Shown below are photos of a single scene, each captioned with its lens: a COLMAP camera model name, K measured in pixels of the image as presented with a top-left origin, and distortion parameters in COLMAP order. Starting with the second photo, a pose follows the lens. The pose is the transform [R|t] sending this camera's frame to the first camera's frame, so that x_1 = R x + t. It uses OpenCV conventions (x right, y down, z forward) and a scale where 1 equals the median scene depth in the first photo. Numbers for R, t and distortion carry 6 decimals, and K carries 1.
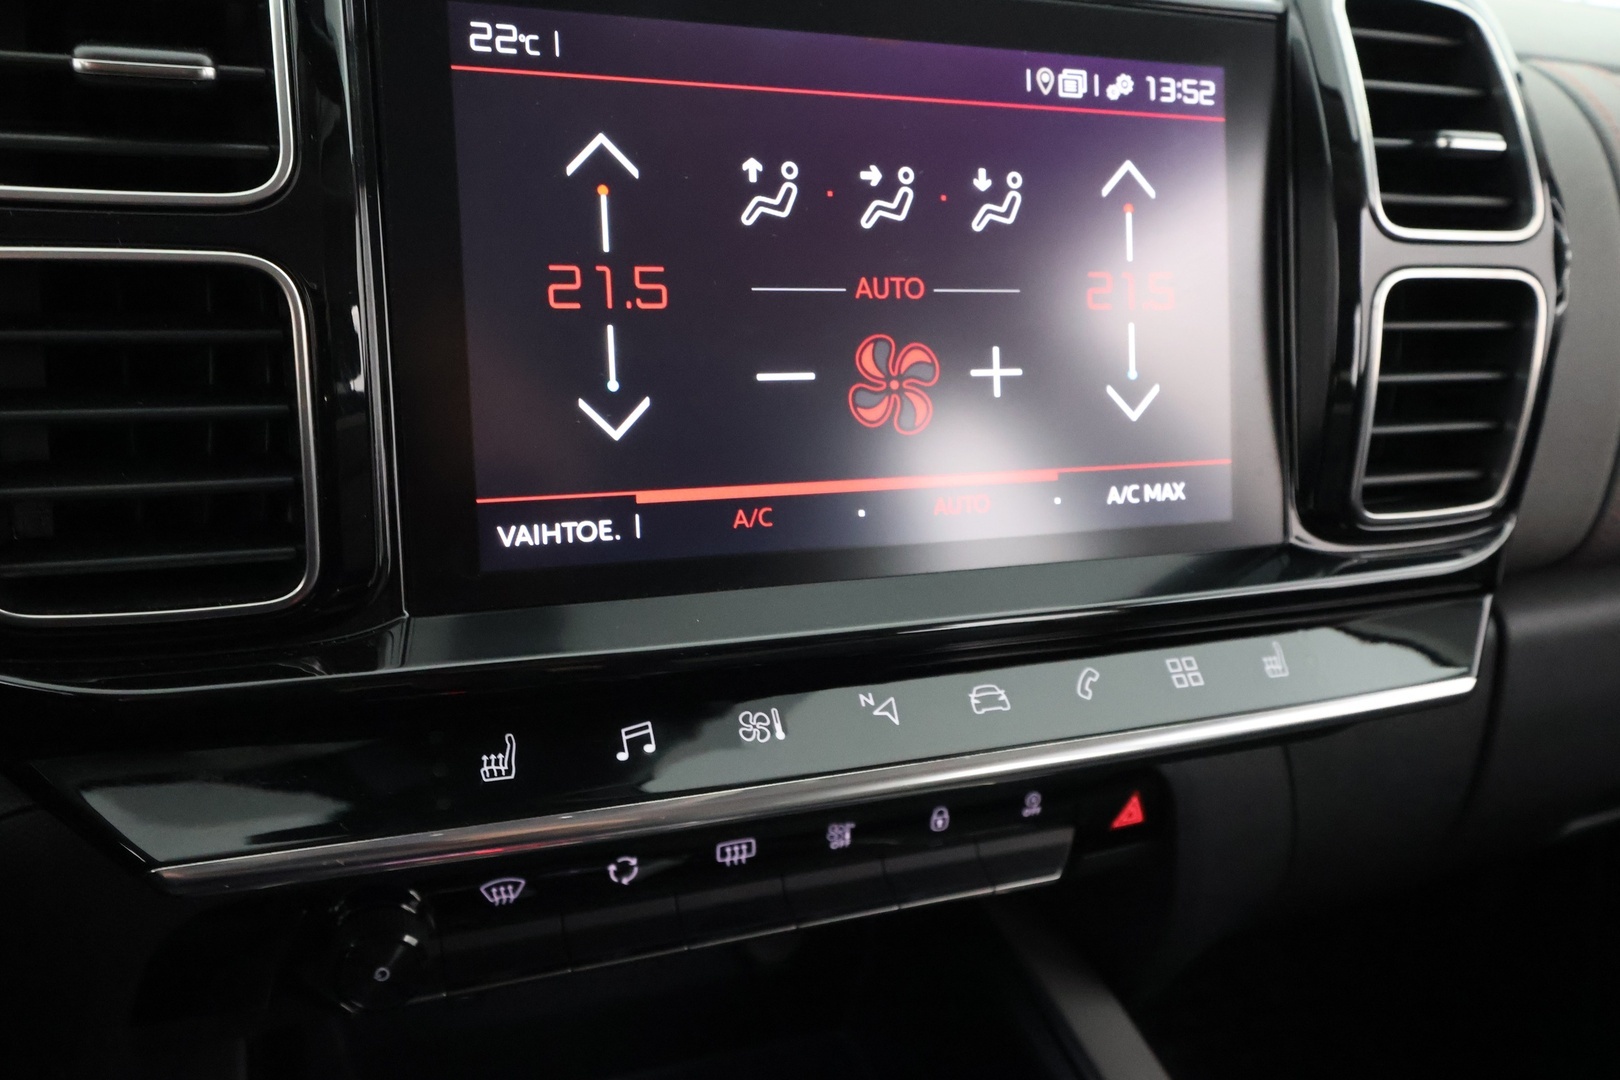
lens RADIAL K [[1287.6, 0, 810.0], [0, 1287.6, 540.0], [0, 0, 1]] dist [0.003241, -0.005152]
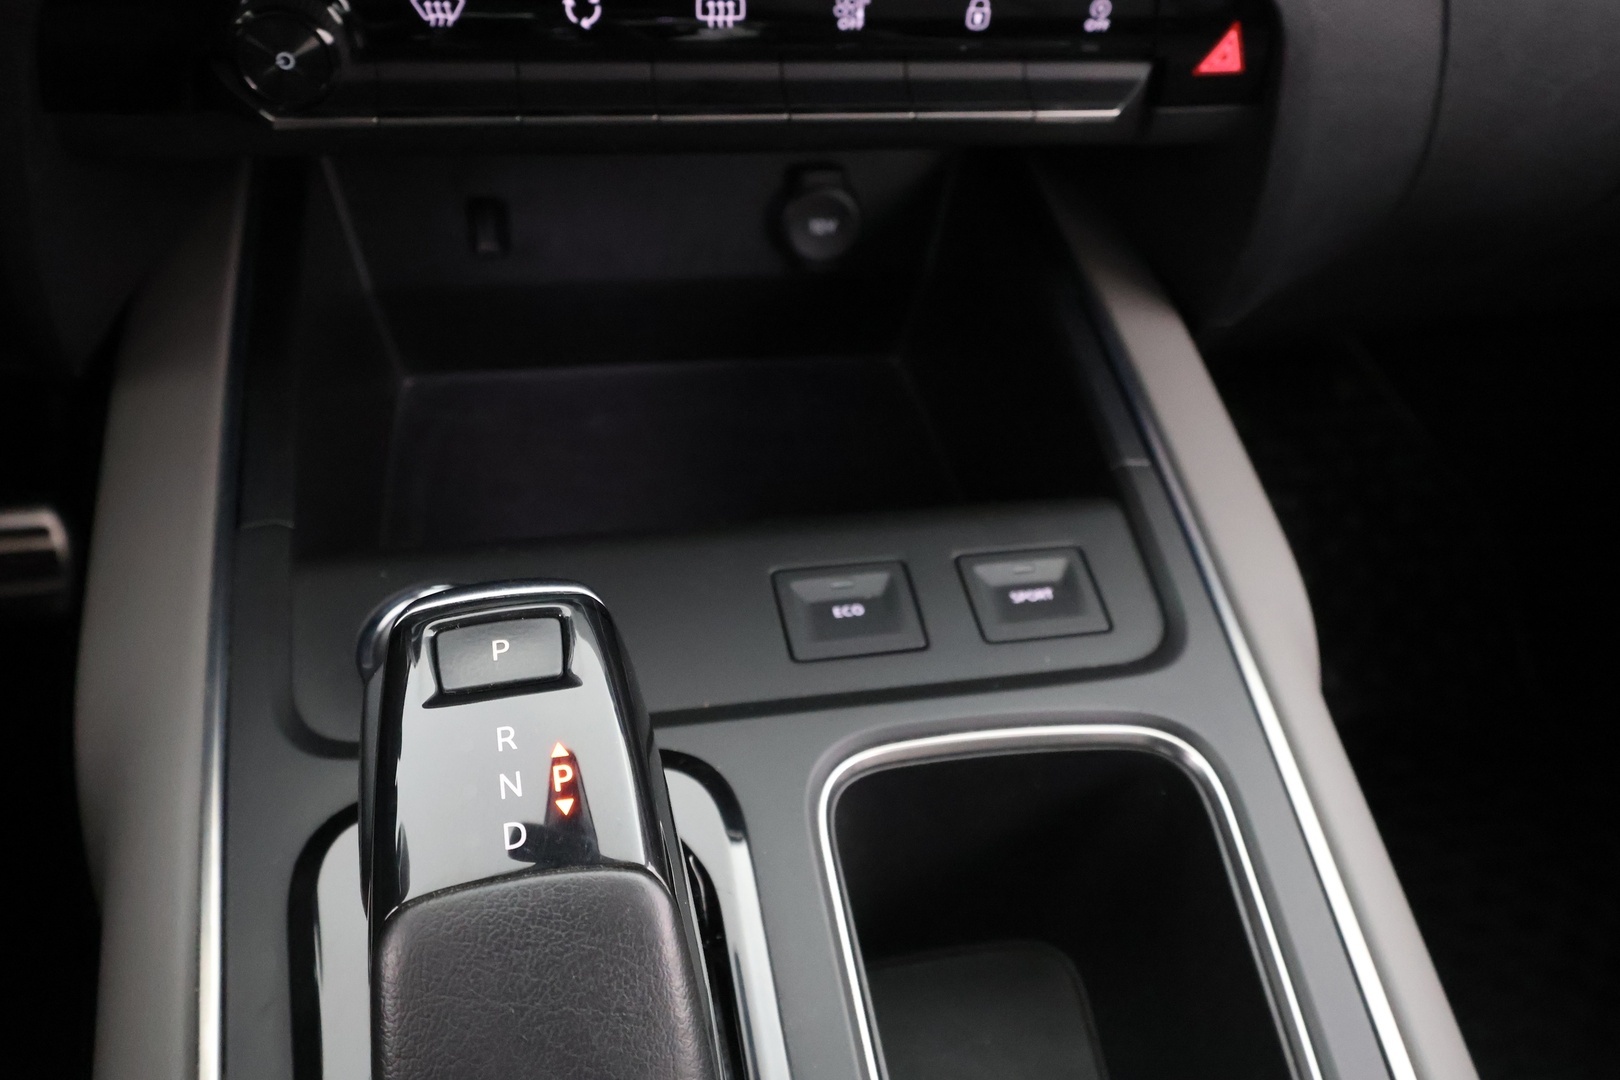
lens RADIAL K [[1287.6, 0, 810.0], [0, 1287.6, 540.0], [0, 0, 1]] dist [0.003241, -0.005152]
pose [[0.985317, 0.124923, -0.116385, 0.136826], [-0.072932, 0.924291, 0.374656, 0.234102], [0.154377, -0.360666, 0.919830, 0.103773]]
